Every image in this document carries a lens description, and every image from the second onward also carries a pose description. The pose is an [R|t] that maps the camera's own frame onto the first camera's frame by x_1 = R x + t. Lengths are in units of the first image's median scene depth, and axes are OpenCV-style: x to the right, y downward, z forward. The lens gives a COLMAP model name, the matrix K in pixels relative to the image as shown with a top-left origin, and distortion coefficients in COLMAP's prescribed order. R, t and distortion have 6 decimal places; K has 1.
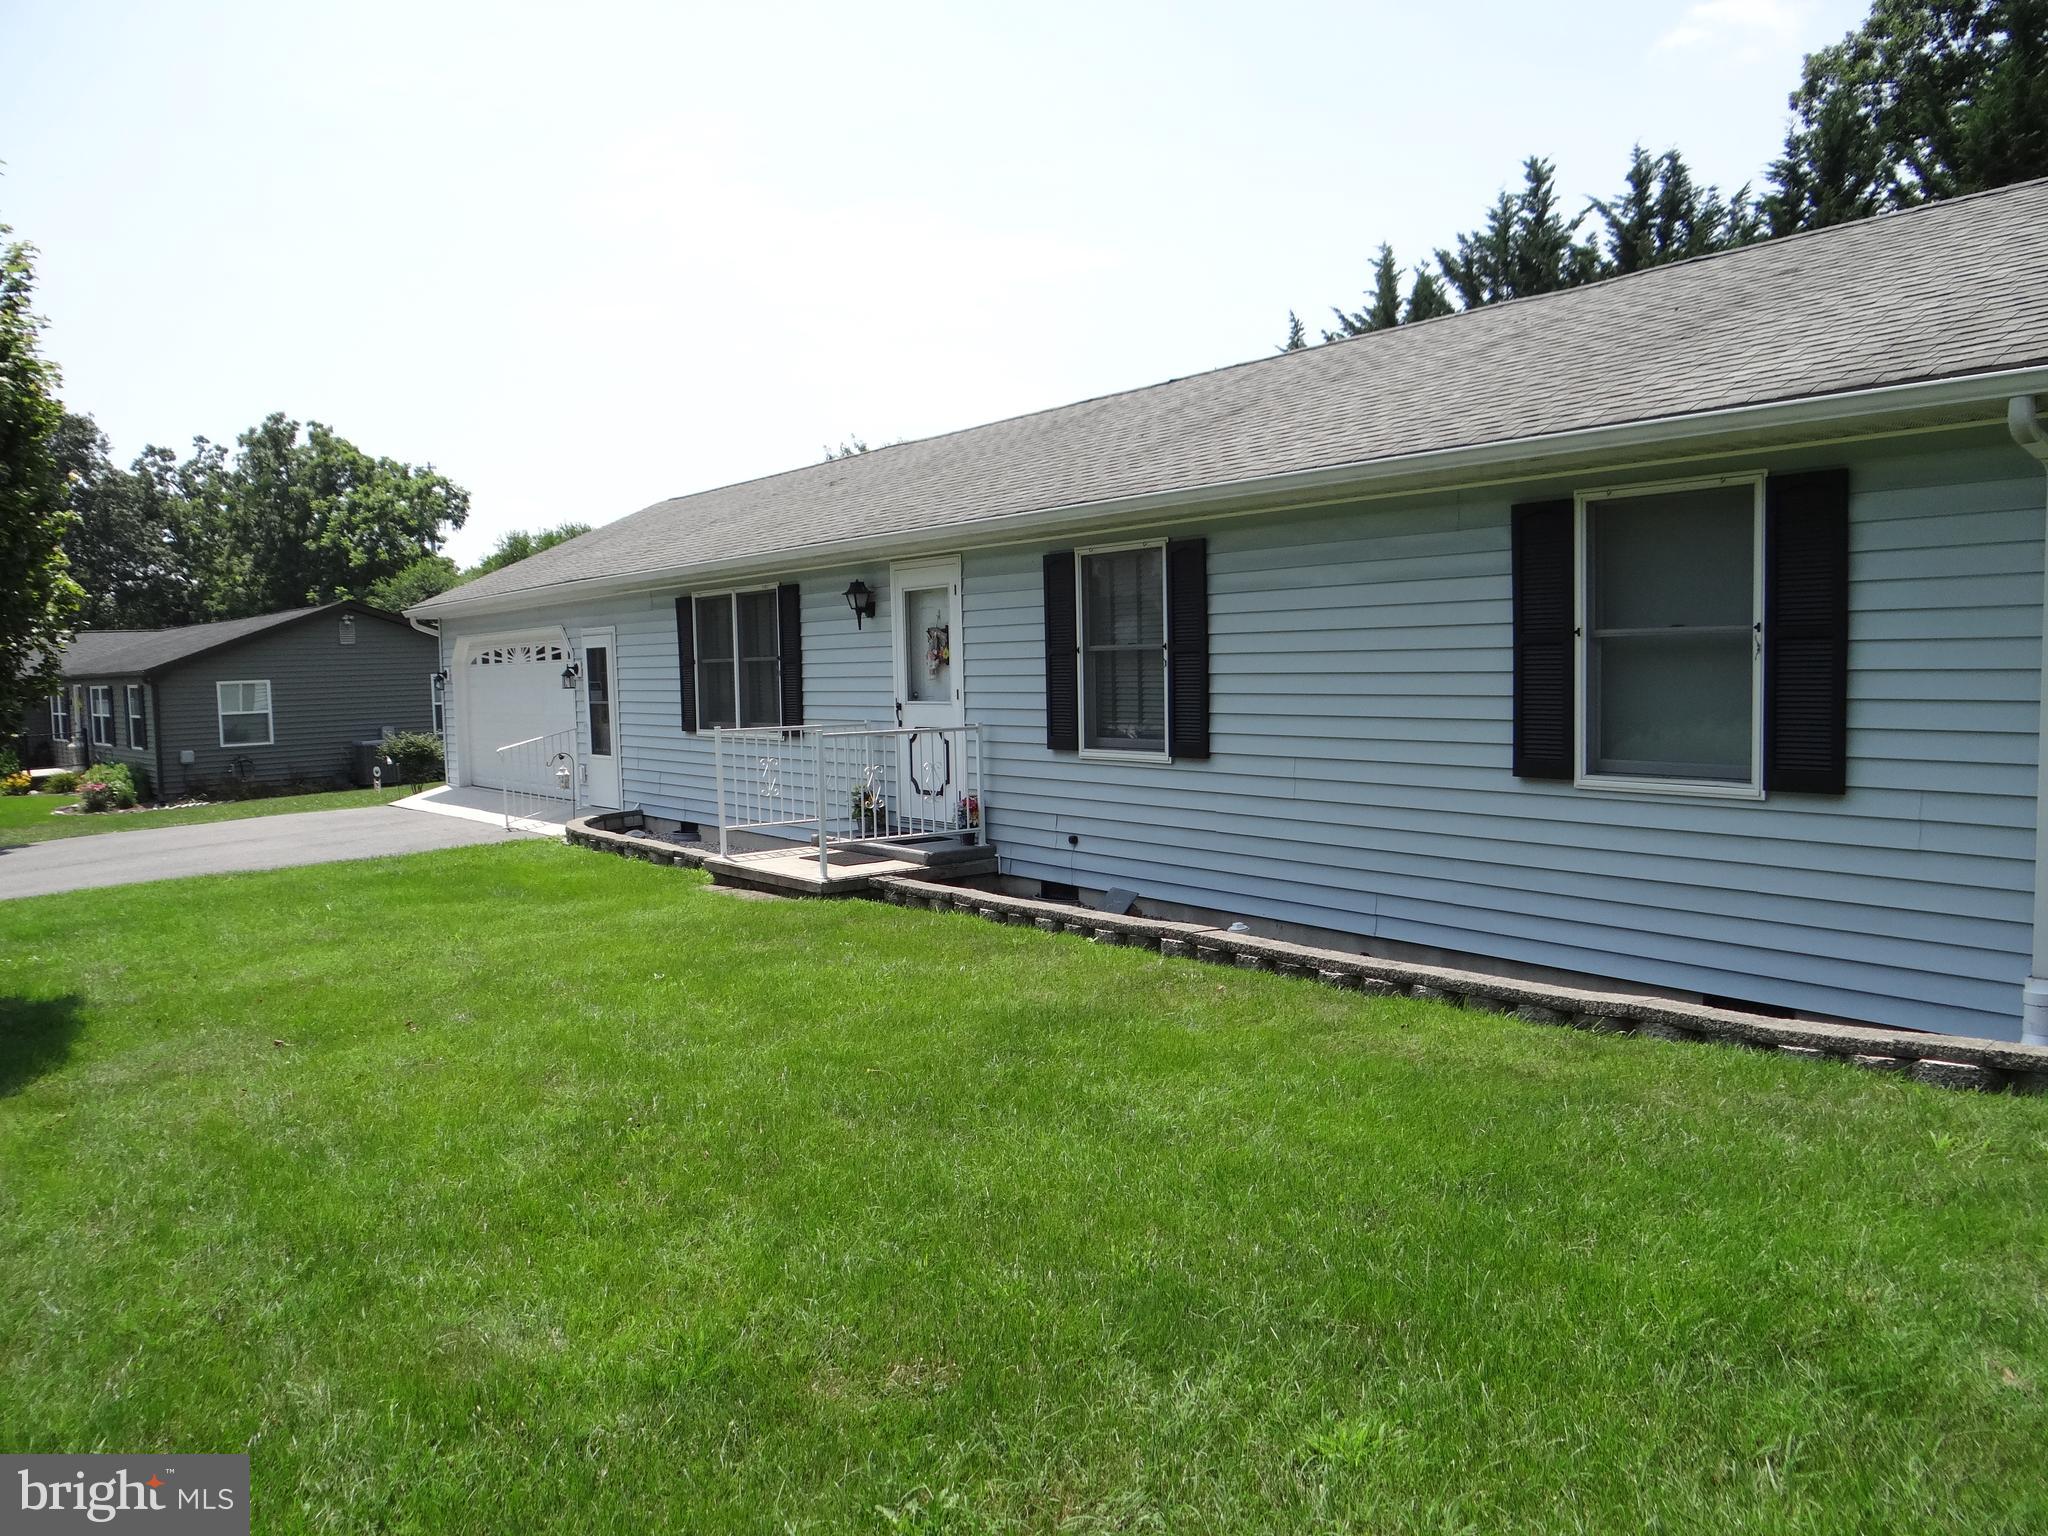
lens RADIAL K [[1616.9, 0, 1021.3], [0, 1616.9, 745.7], [0, 0, 1]] dist [0.003069, 0.003837]
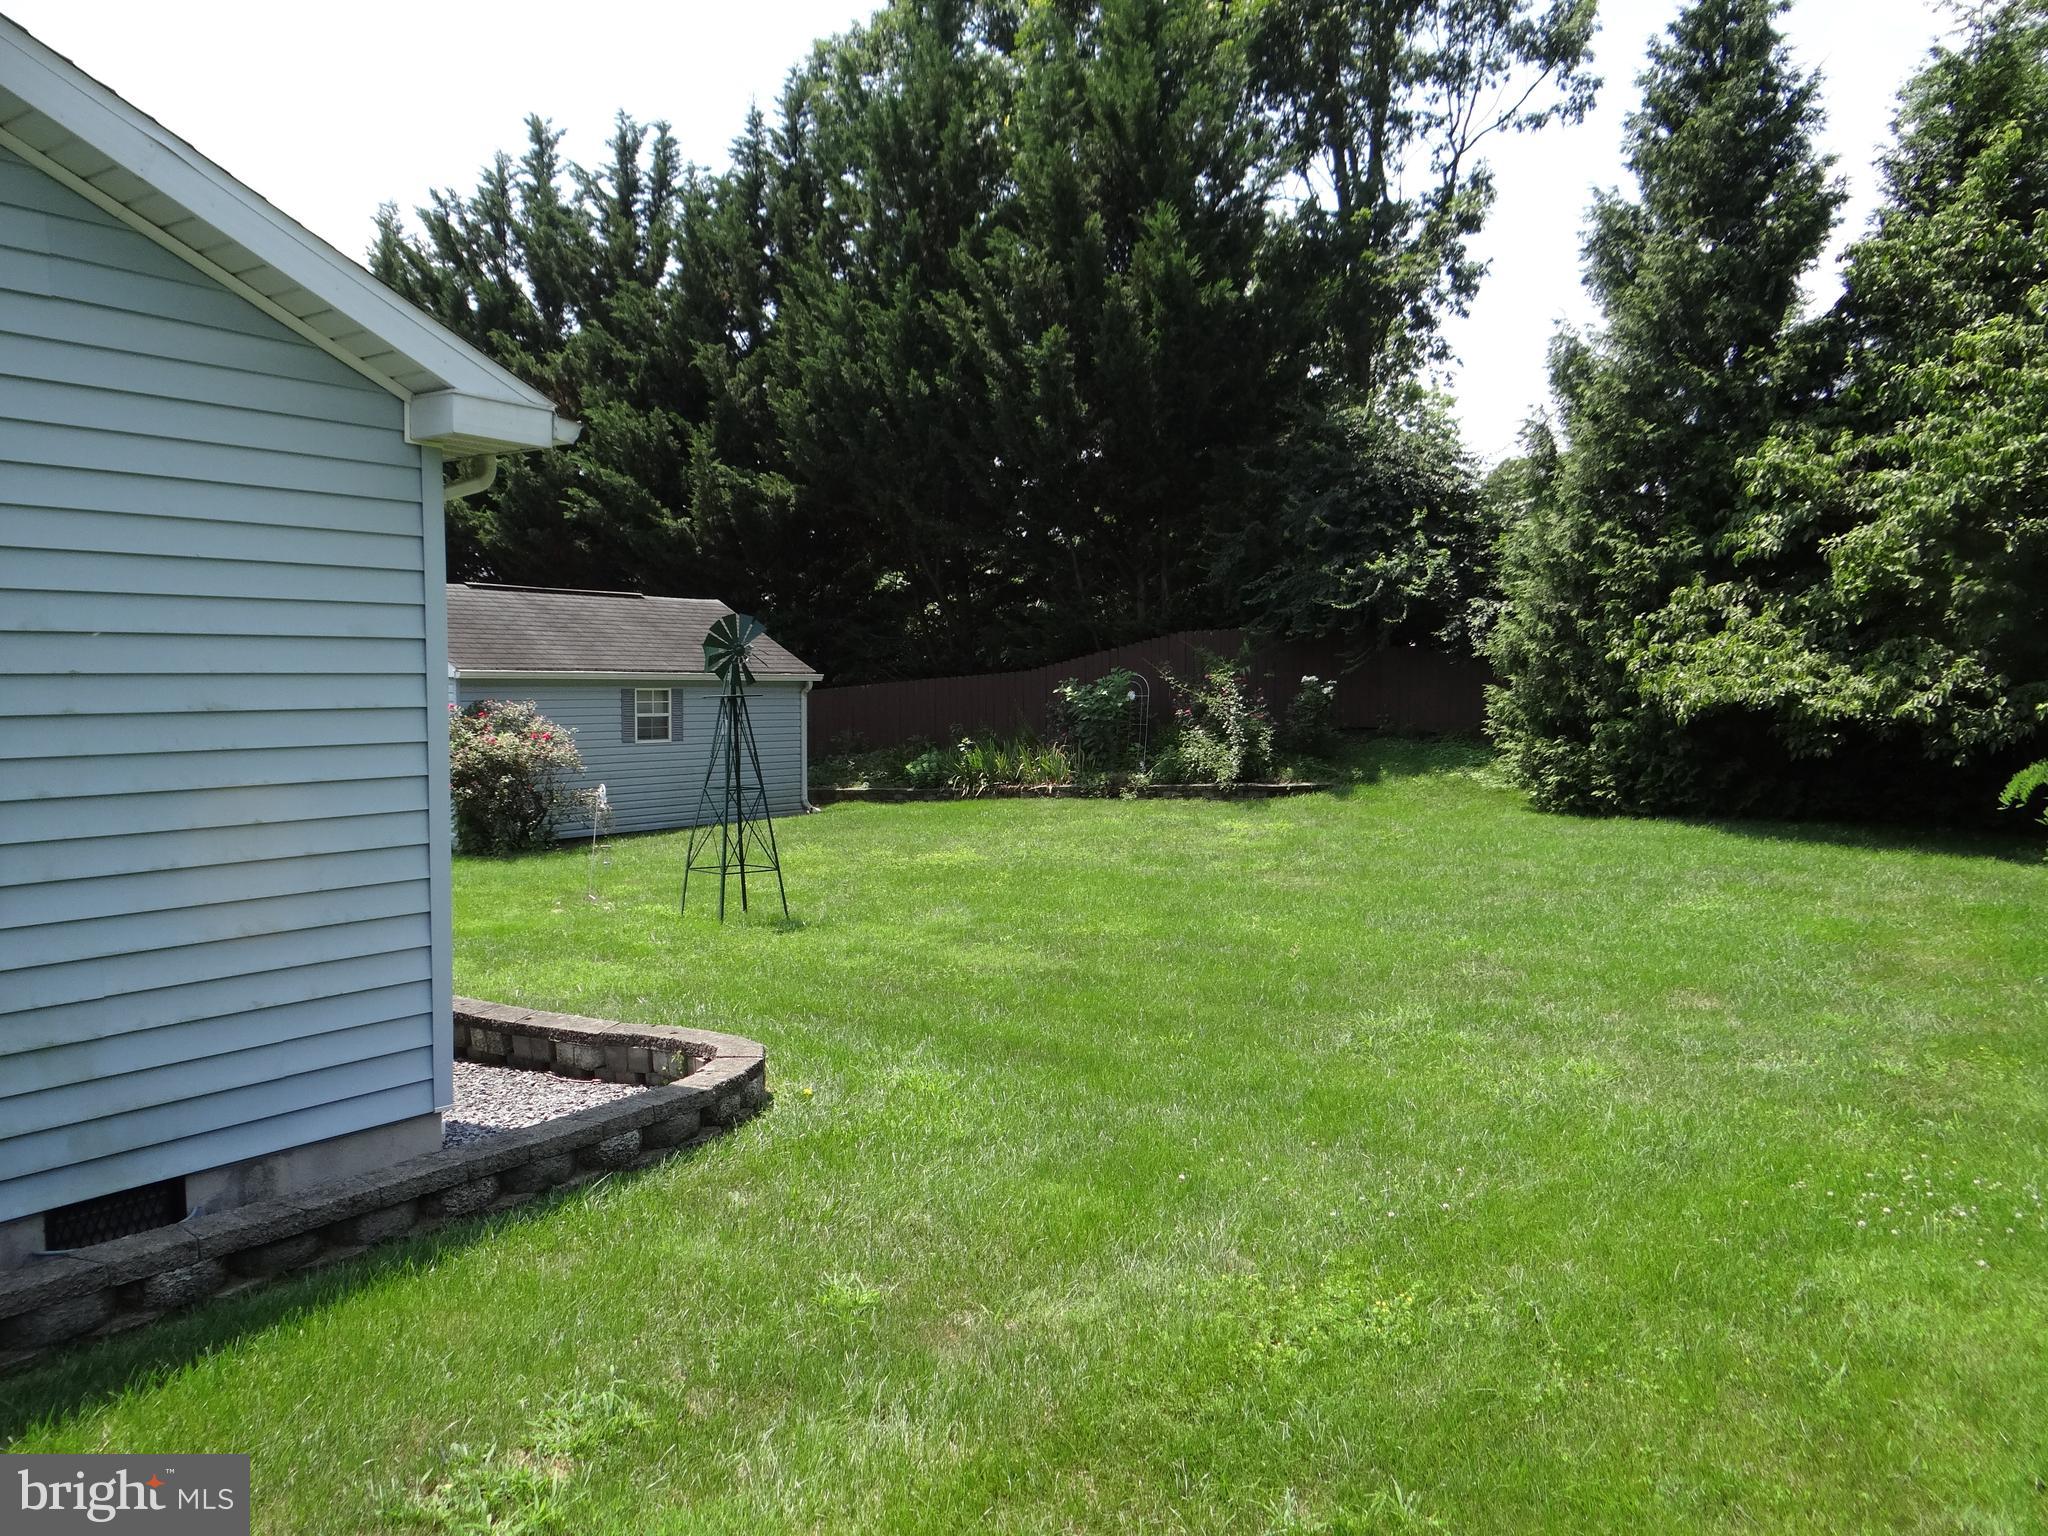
lens RADIAL K [[1616.9, 0, 1021.3], [0, 1616.9, 745.7], [0, 0, 1]] dist [0.003069, 0.003837]
pose [[0.933490, 0.003367, 0.358587, 0.988112], [0.003279, 0.999834, -0.017924, -0.033731], [-0.358588, 0.017908, 0.933324, 0.402561]]
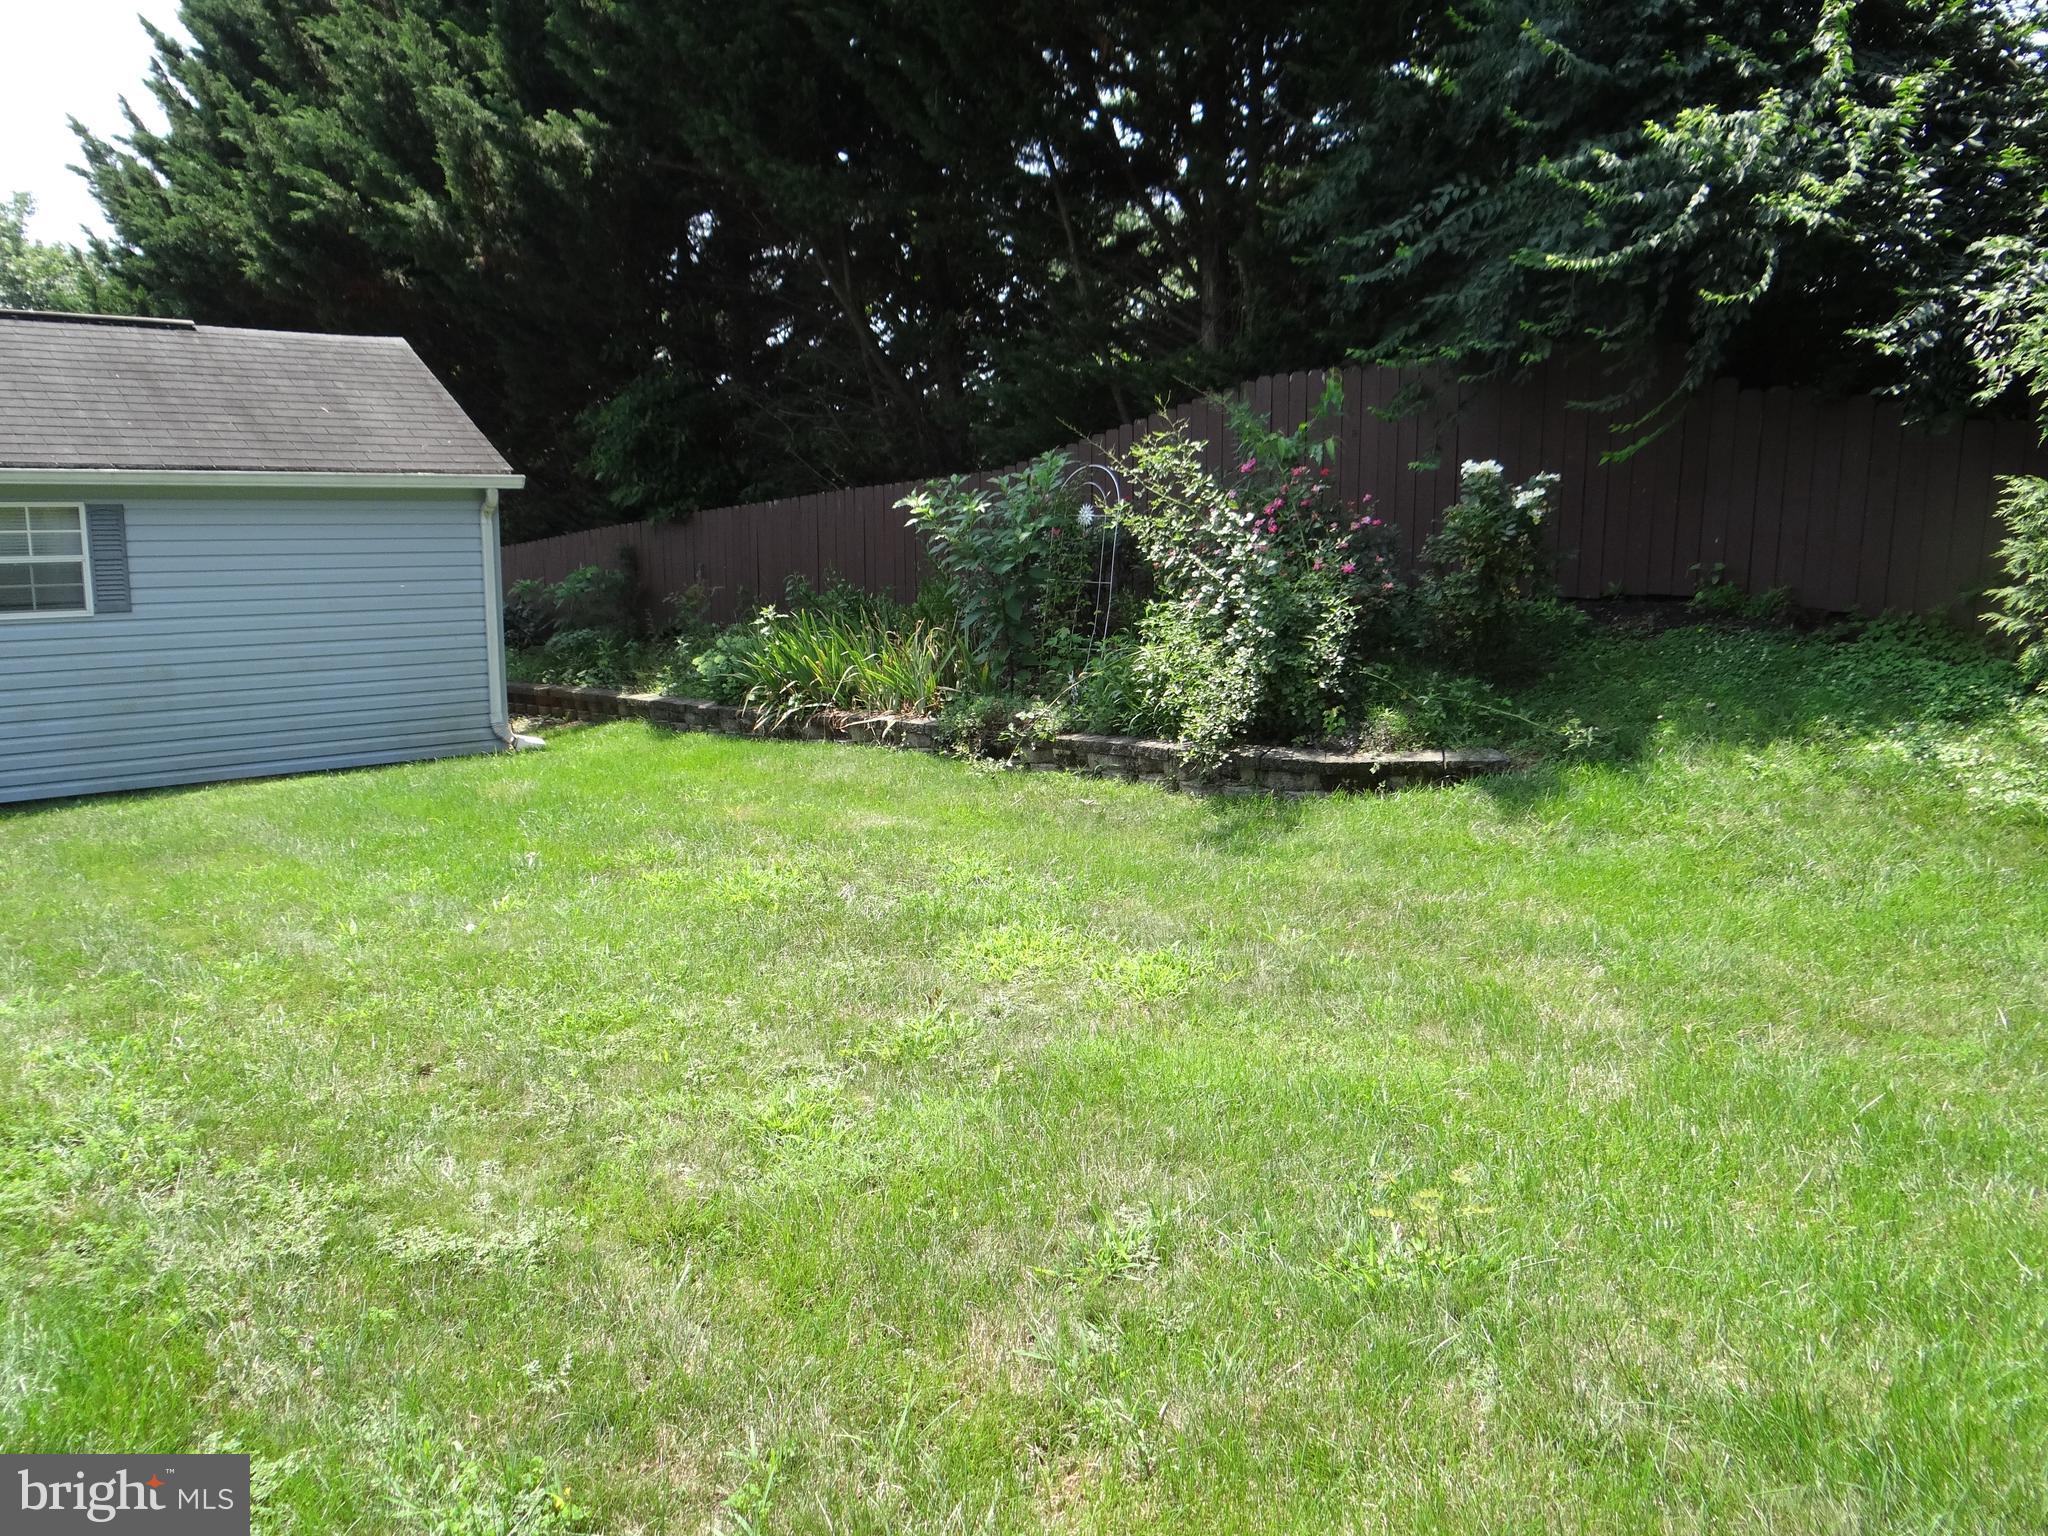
lens RADIAL K [[1579.6, 0, 1011.5], [0, 1579.6, 775.3], [0, 0, 1]] dist [-0.003579, -0.020458]
pose [[0.995987, -0.001390, 0.089483, 1.813891], [-0.008473, 0.993923, 0.109750, -0.091944], [-0.089092, -0.110068, 0.989923, 1.496641]]
